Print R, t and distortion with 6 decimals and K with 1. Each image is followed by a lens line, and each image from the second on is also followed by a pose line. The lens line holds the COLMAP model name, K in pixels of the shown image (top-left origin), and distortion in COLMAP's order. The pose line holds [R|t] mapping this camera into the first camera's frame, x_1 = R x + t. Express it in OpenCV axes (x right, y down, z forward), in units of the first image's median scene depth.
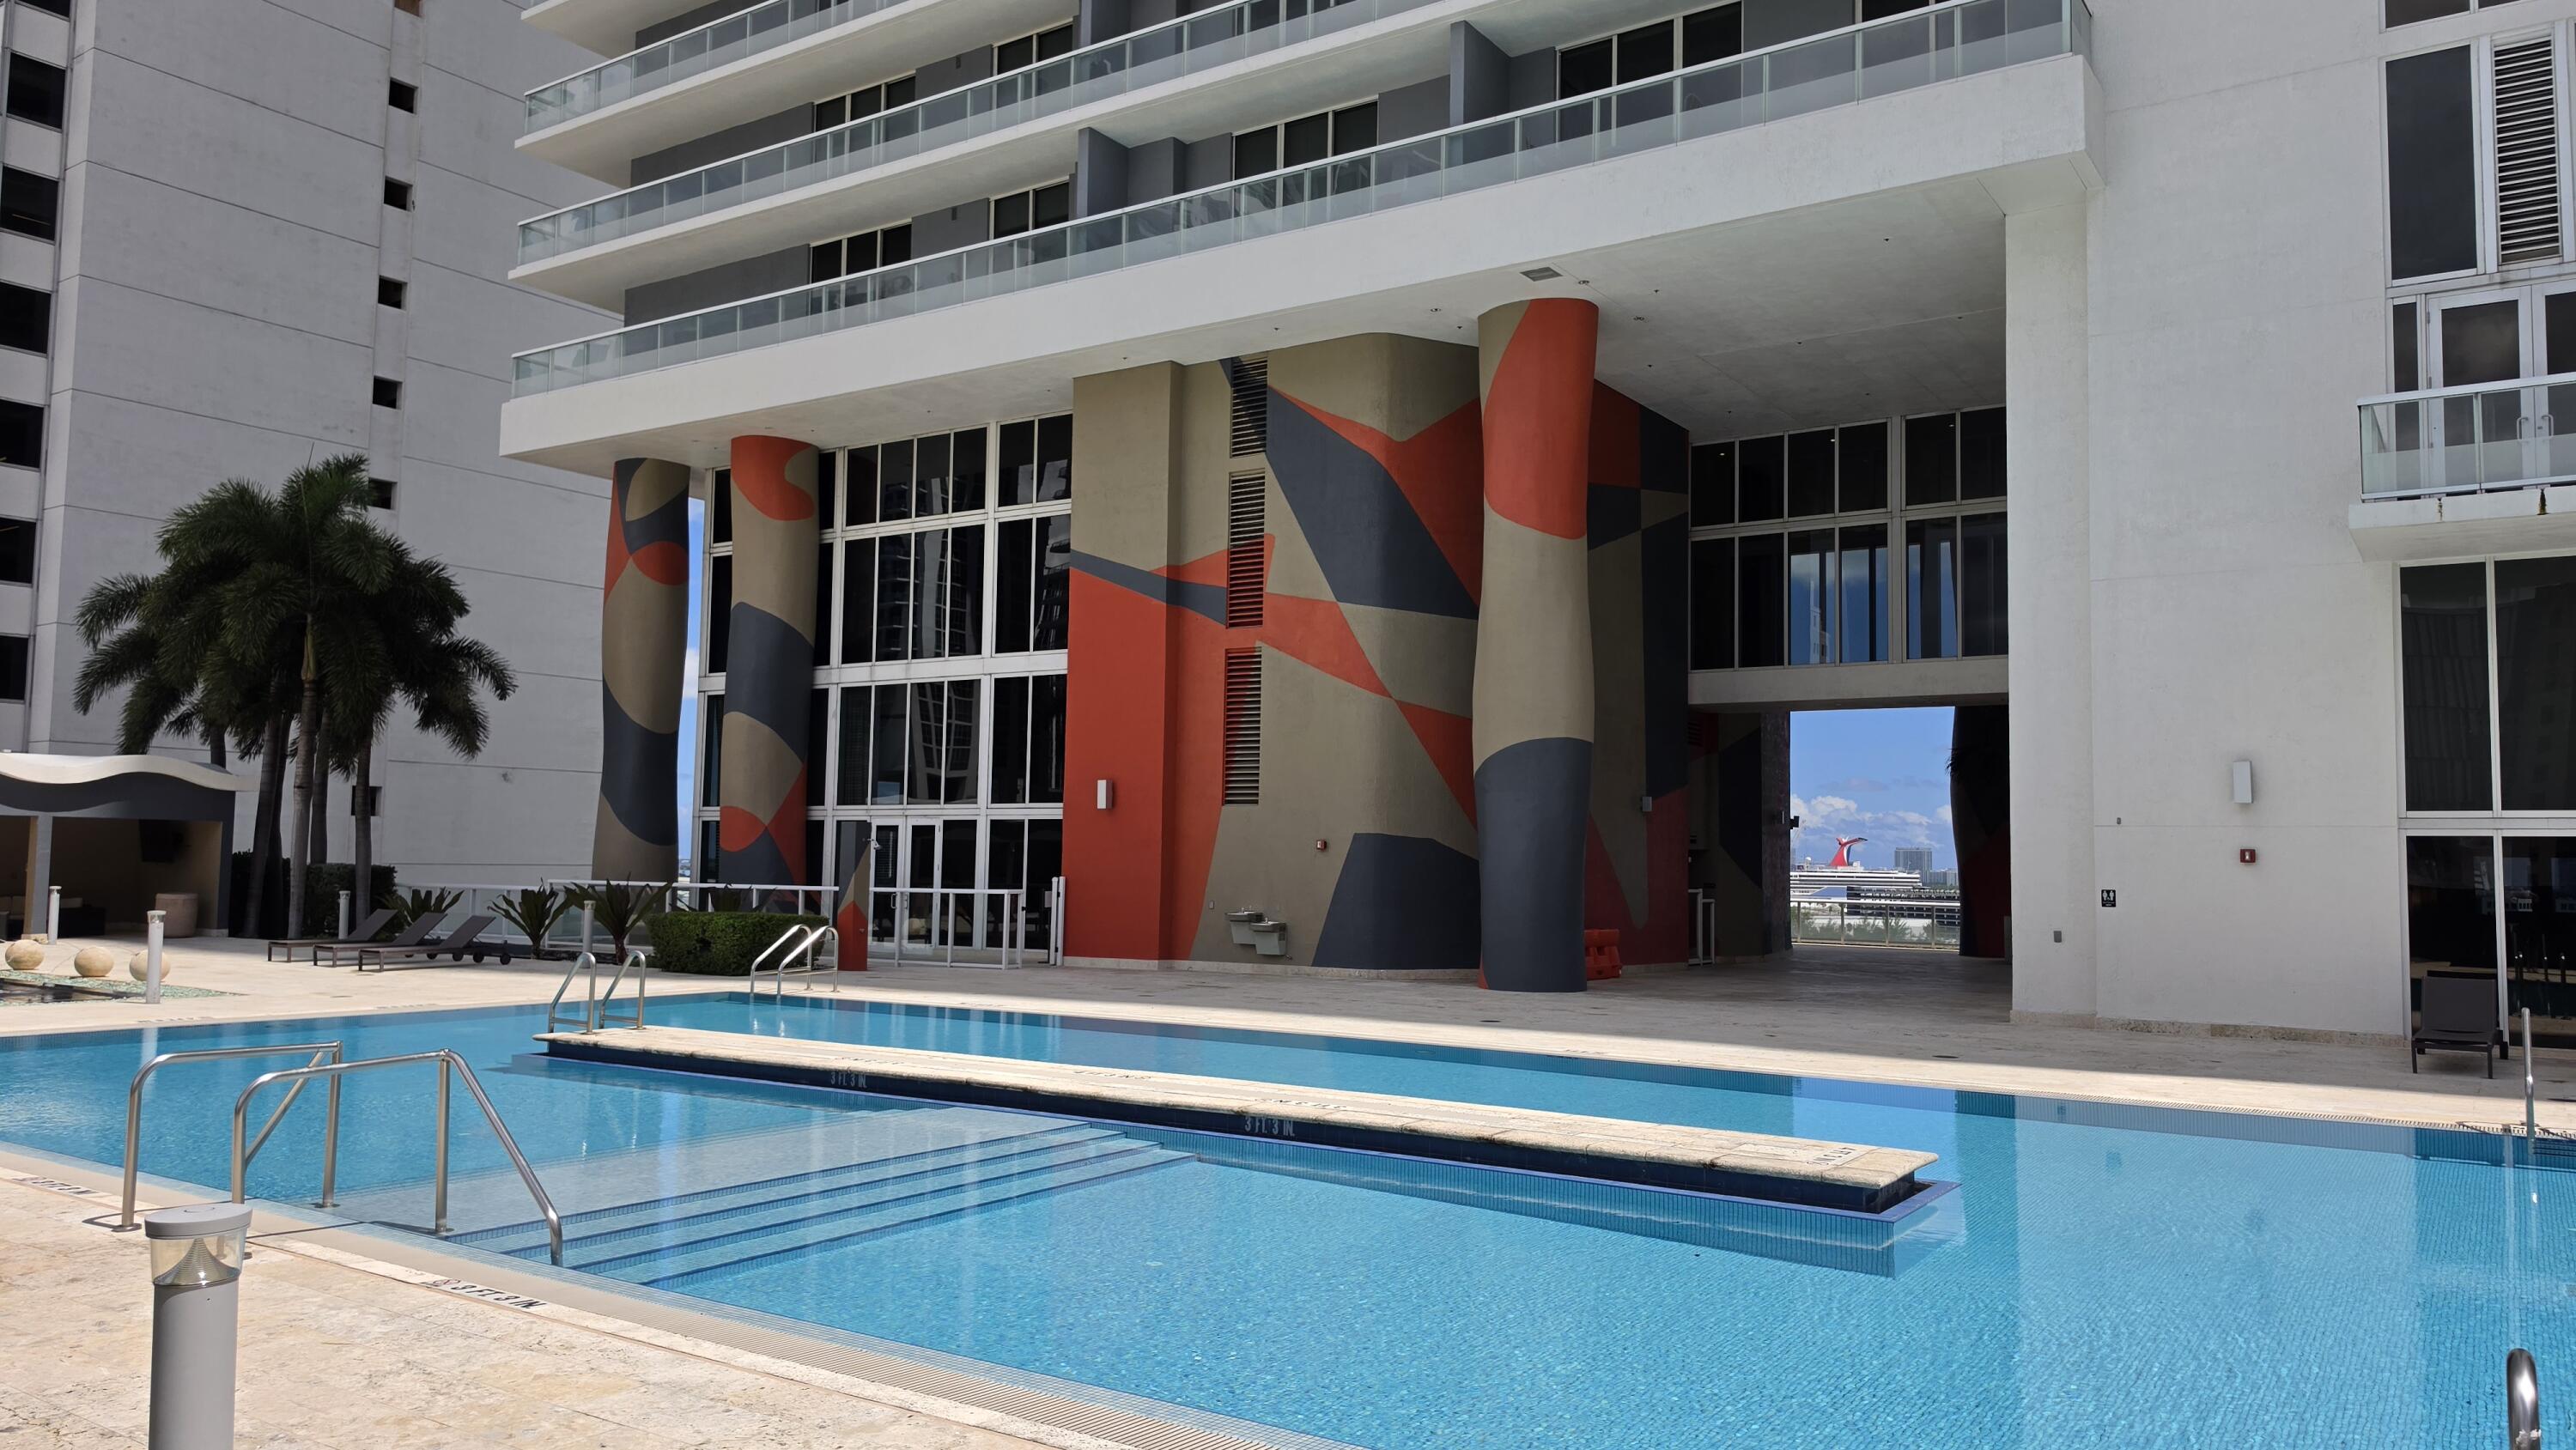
lens RADIAL K [[1807.7, 0, 1302.4], [0, 1807.7, 725.1], [0, 0, 1]] dist [0.095662, -0.098658]
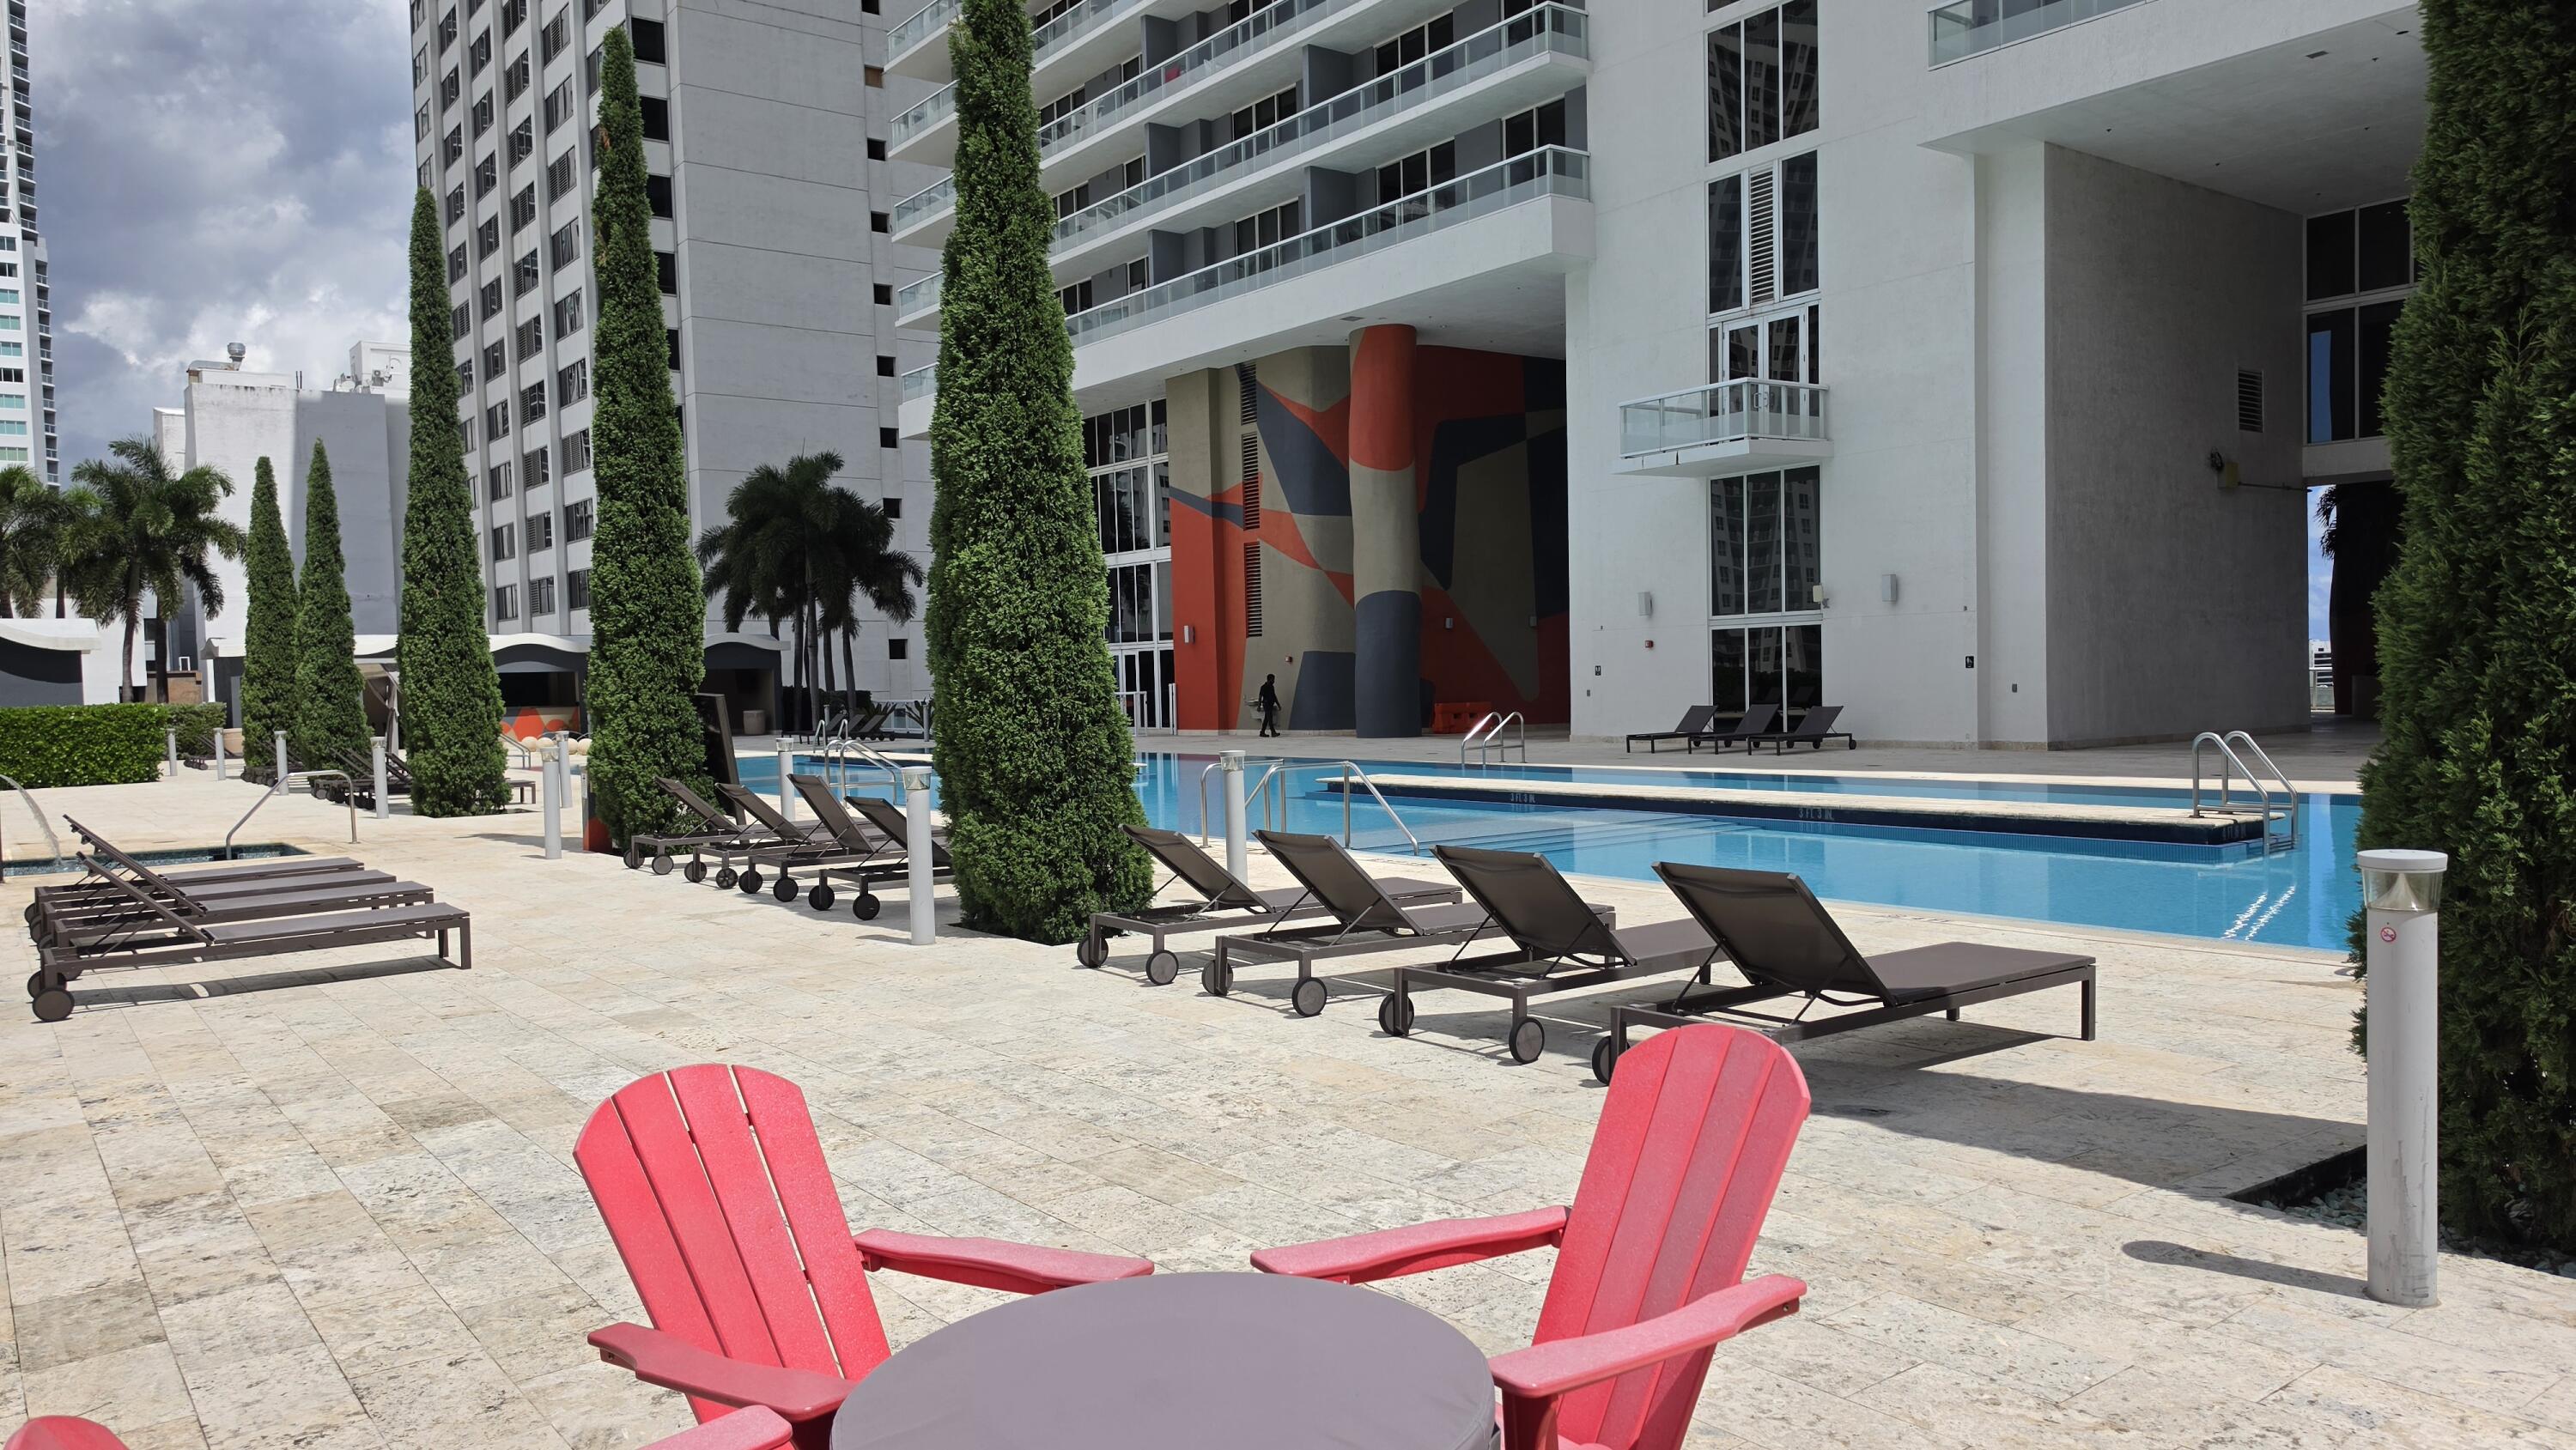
lens RADIAL K [[1807.7, 0, 1302.4], [0, 1807.7, 725.1], [0, 0, 1]] dist [0.095662, -0.098658]
pose [[0.944750, -0.029892, -0.326425, 0.537857], [0.062903, 0.993858, 0.091046, -0.023479], [0.321699, -0.106549, 0.940828, -0.553090]]
